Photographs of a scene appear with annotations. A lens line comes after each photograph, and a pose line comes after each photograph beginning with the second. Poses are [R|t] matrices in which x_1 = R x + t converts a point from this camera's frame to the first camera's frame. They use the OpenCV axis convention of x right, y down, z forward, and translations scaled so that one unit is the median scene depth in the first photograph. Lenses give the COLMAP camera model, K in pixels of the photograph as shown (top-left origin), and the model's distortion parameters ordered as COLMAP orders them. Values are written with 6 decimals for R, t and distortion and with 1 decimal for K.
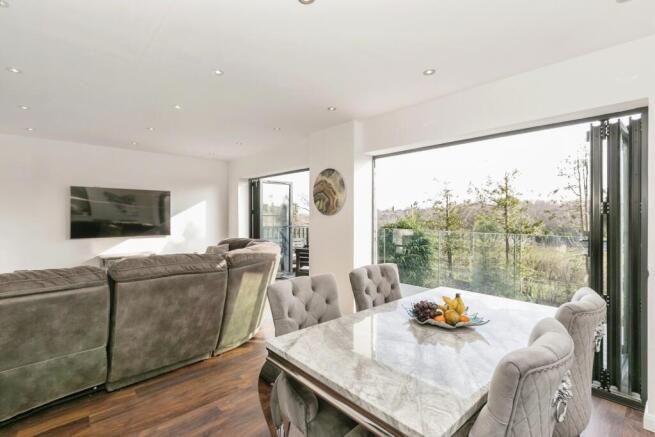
lens RADIAL K [[313.1, 0, 327.5], [0, 313.1, 211.8], [0, 0, 1]] dist [-0.000276, -0.000122]
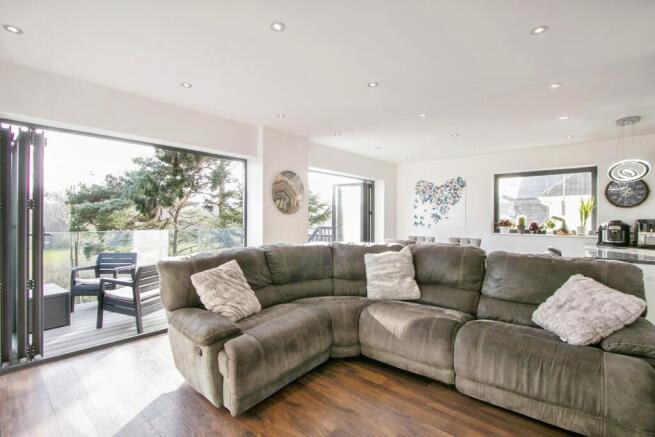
lens RADIAL K [[303.0, 0, 327.5], [0, 303.0, 218.5], [0, 0, 1]] dist [0.000240, -0.000043]
pose [[-0.114609, -0.011936, 0.993339, -1.025372], [-0.017177, 0.999802, 0.010031, 0.012492], [-0.993262, -0.015913, -0.114792, 0.967578]]
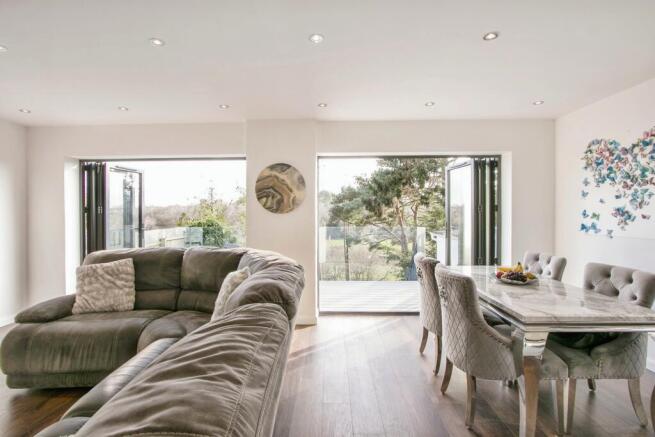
lens RADIAL K [[313.1, 0, 327.5], [0, 313.1, 211.8], [0, 0, 1]] dist [-0.000276, -0.000122]
pose [[0.686317, -0.004581, 0.727288, -0.565408], [0.000012, 0.999980, 0.006288, -0.000225], [-0.727302, -0.004307, 0.686304, 0.257499]]
